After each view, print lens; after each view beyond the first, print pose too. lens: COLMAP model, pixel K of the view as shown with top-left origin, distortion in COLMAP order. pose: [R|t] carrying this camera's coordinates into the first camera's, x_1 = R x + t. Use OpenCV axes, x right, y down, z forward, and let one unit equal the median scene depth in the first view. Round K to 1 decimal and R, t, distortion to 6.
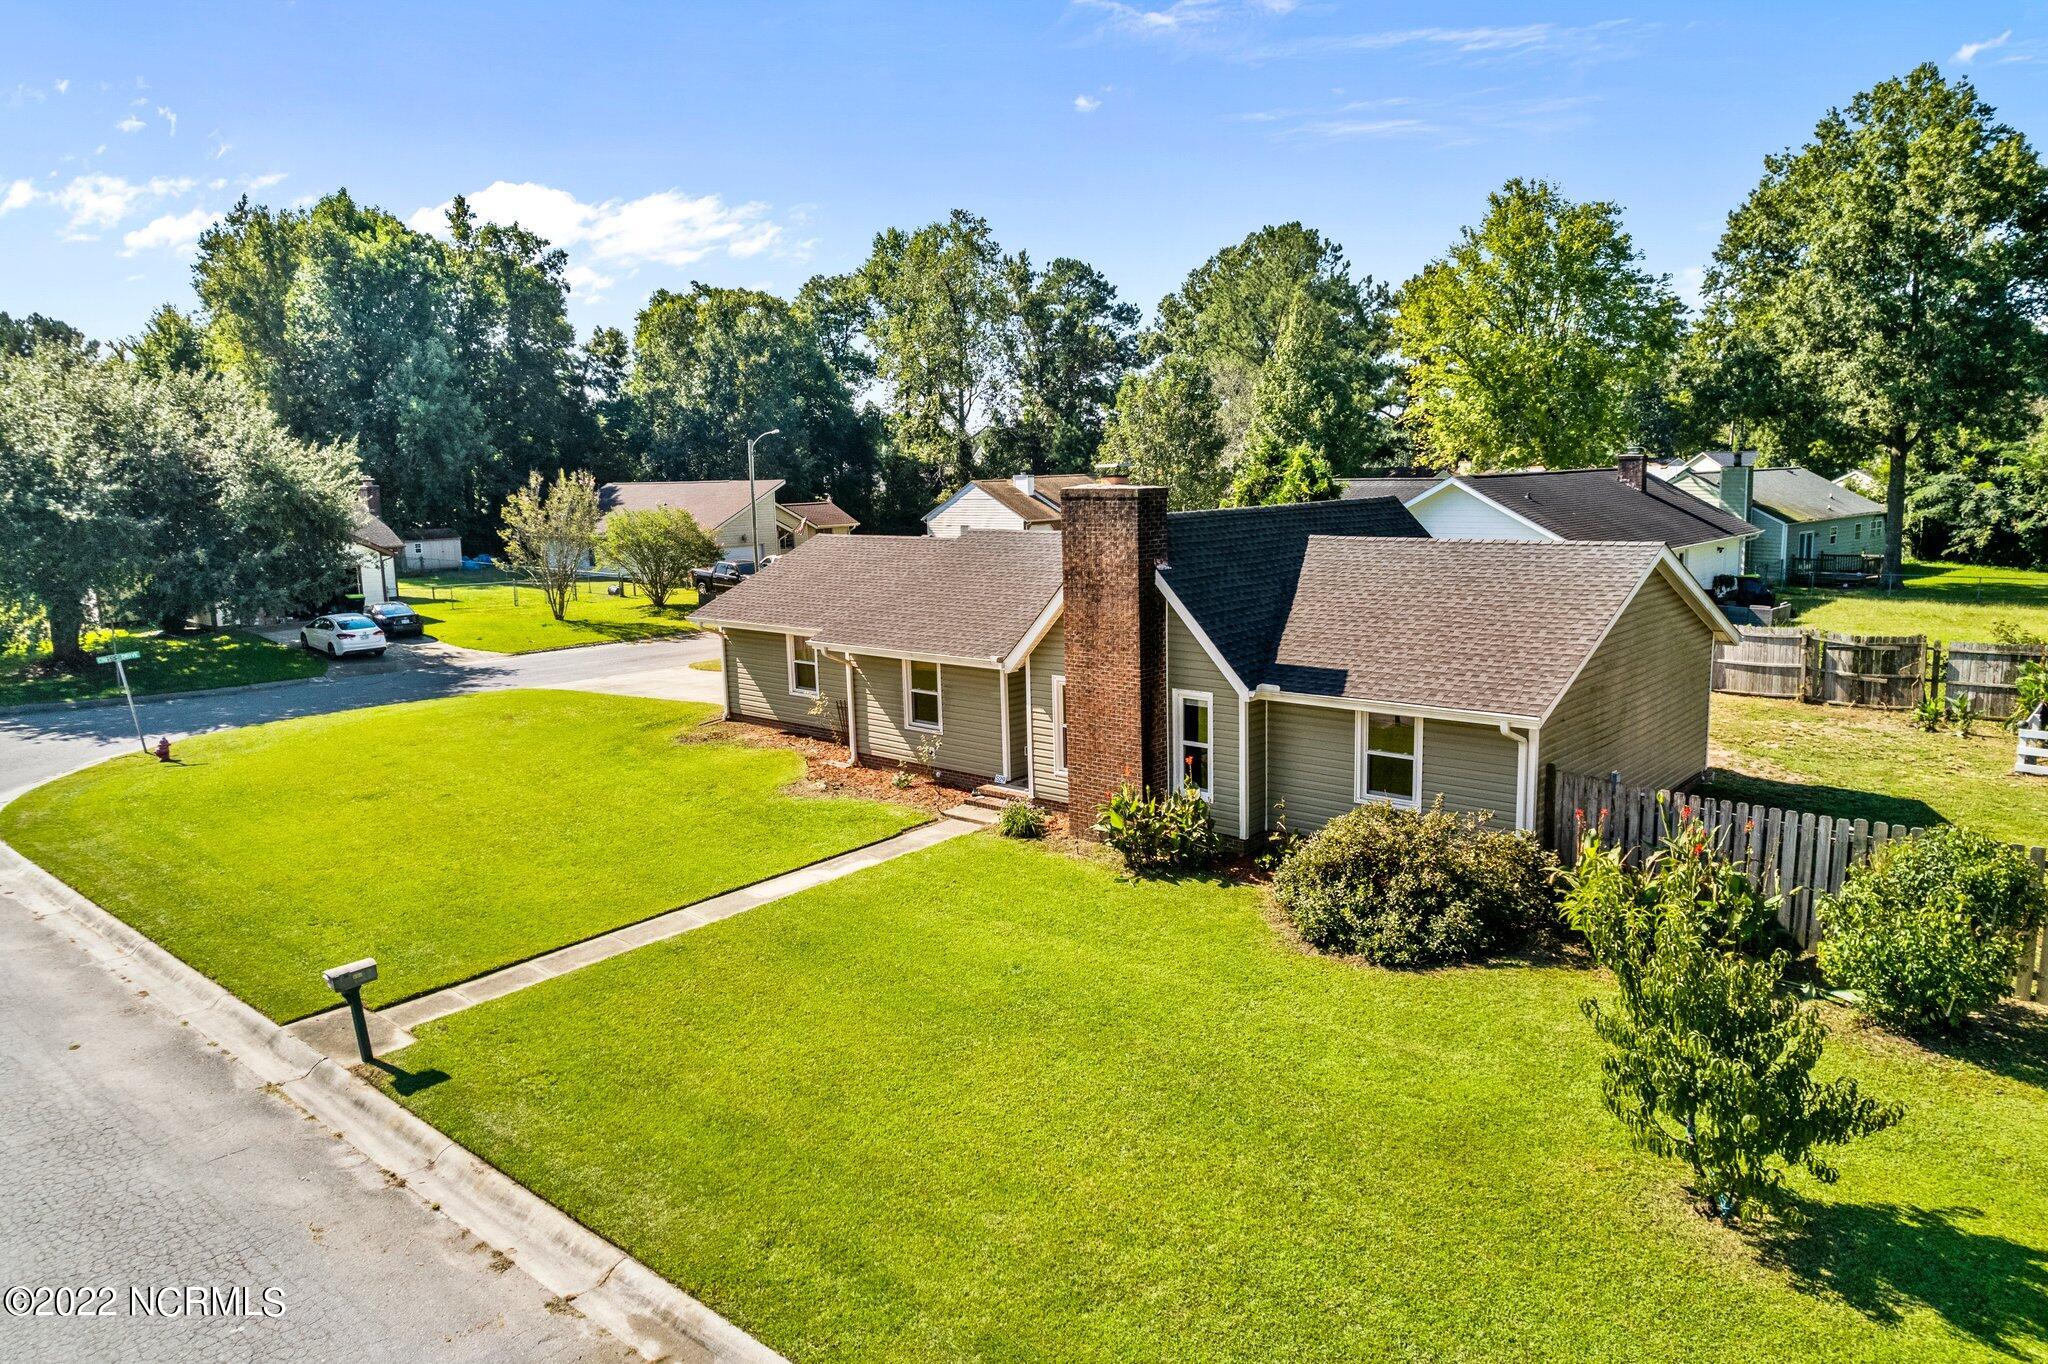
lens RADIAL K [[1366.0, 0, 1024.0], [0, 1366.0, 682.0], [0, 0, 1]] dist [-0.073839, 0.066512]
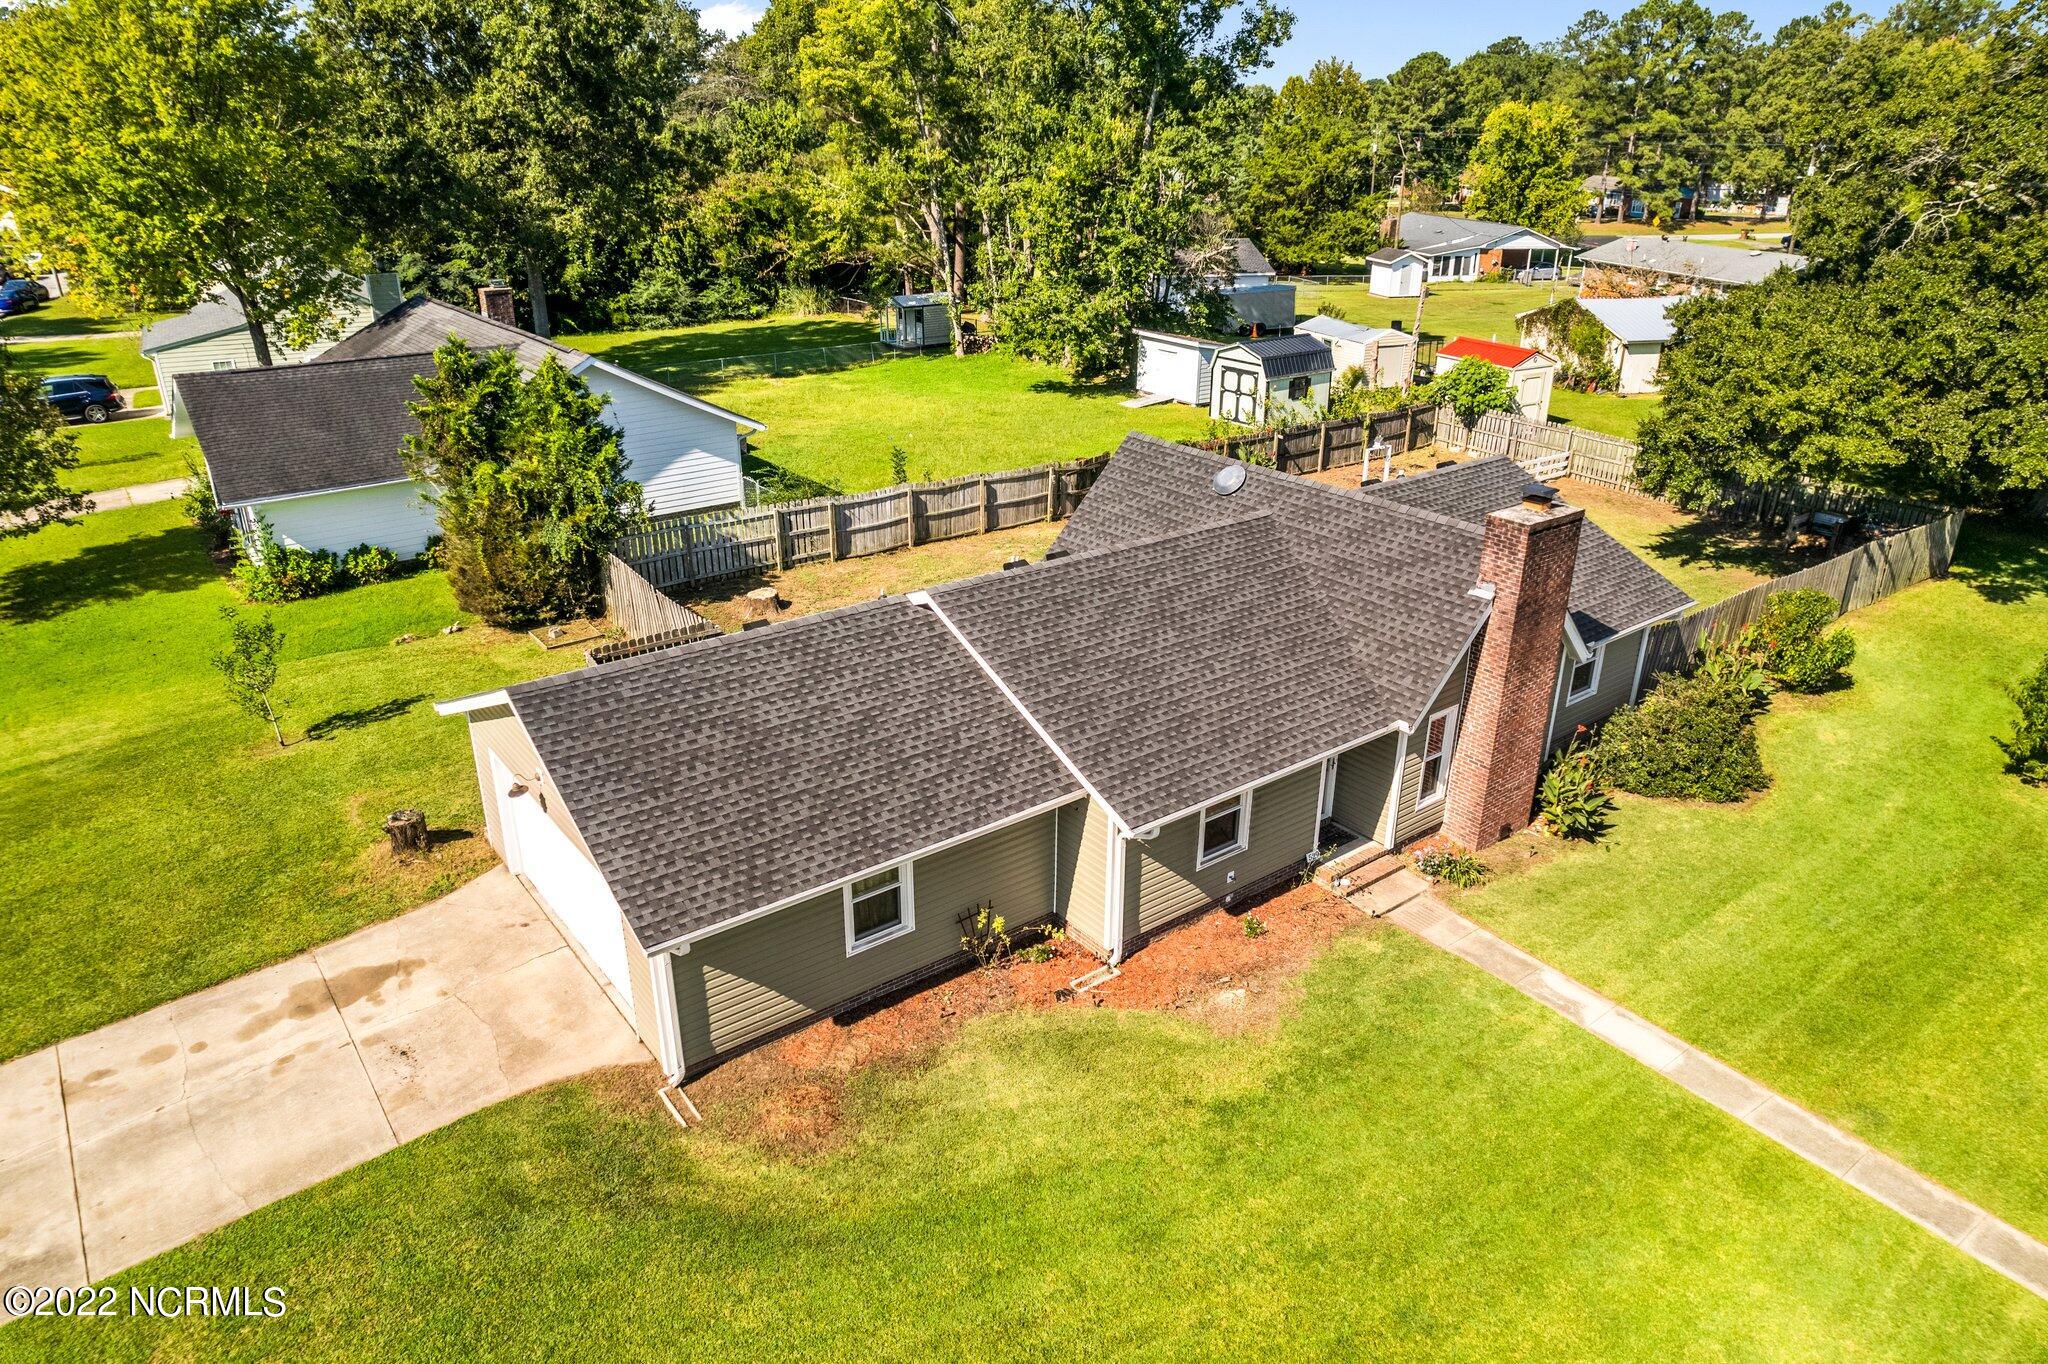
lens RADIAL K [[1326.3, 0, 1024.0], [0, 1326.3, 682.0], [0, 0, 1]] dist [-0.069763, 0.057359]
pose [[0.170218, -0.362486, 0.916313, -0.728668], [0.146342, 0.928871, 0.340269, -0.322543], [-0.974479, 0.076175, 0.211157, 0.930229]]
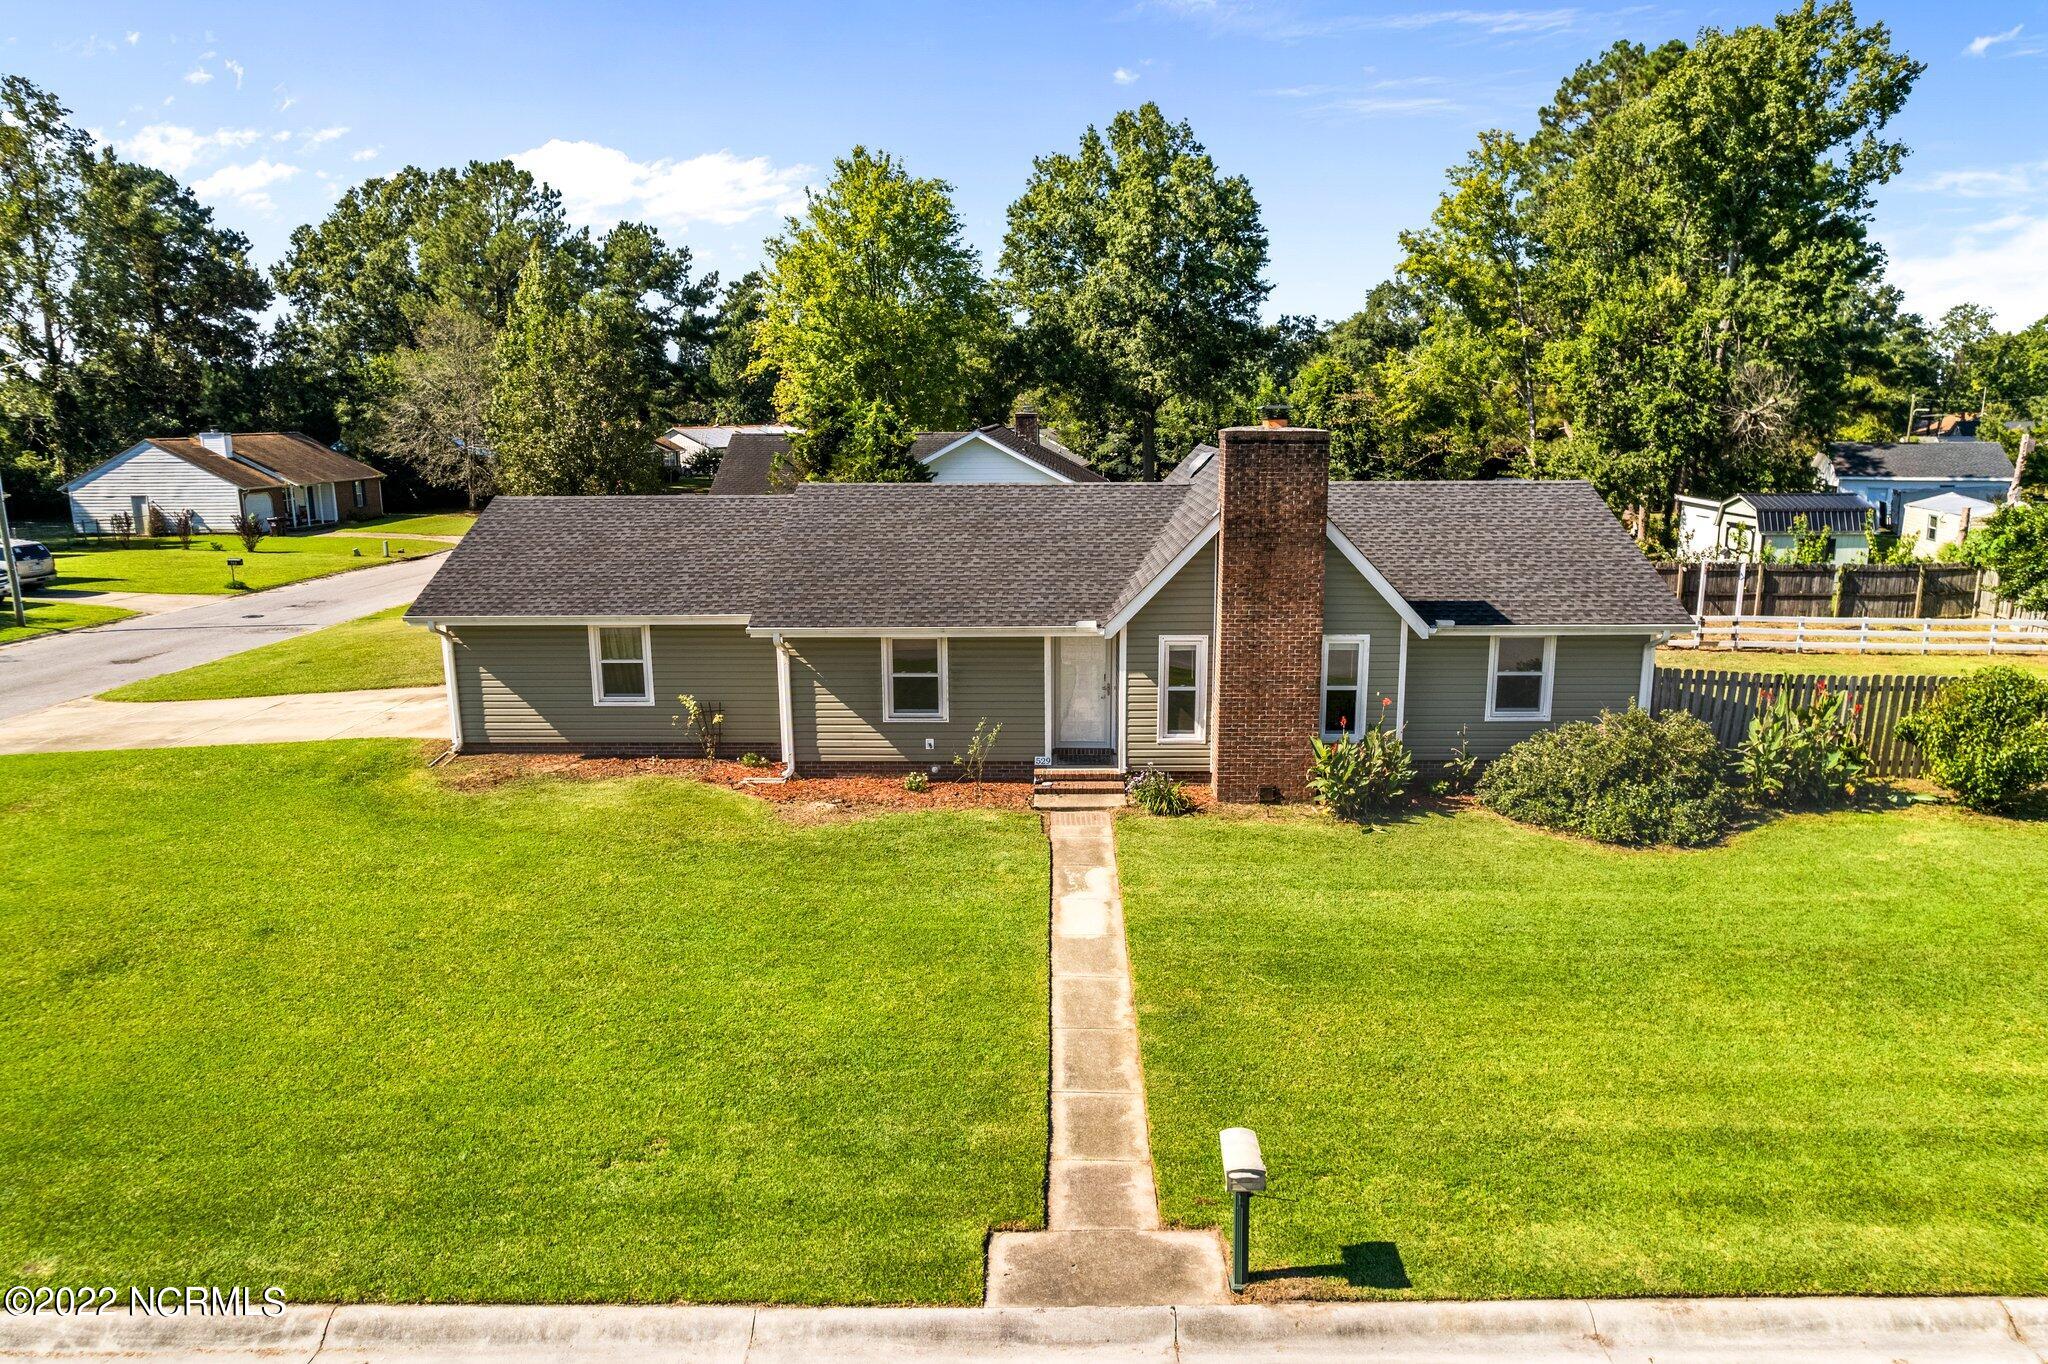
lens RADIAL K [[1326.3, 0, 1024.0], [0, 1326.3, 682.0], [0, 0, 1]] dist [-0.069763, 0.057359]
pose [[0.748697, -0.111969, 0.653388, -0.546603], [0.091523, 0.993653, 0.065405, -0.035005], [-0.656564, 0.010831, 0.754192, 0.333618]]
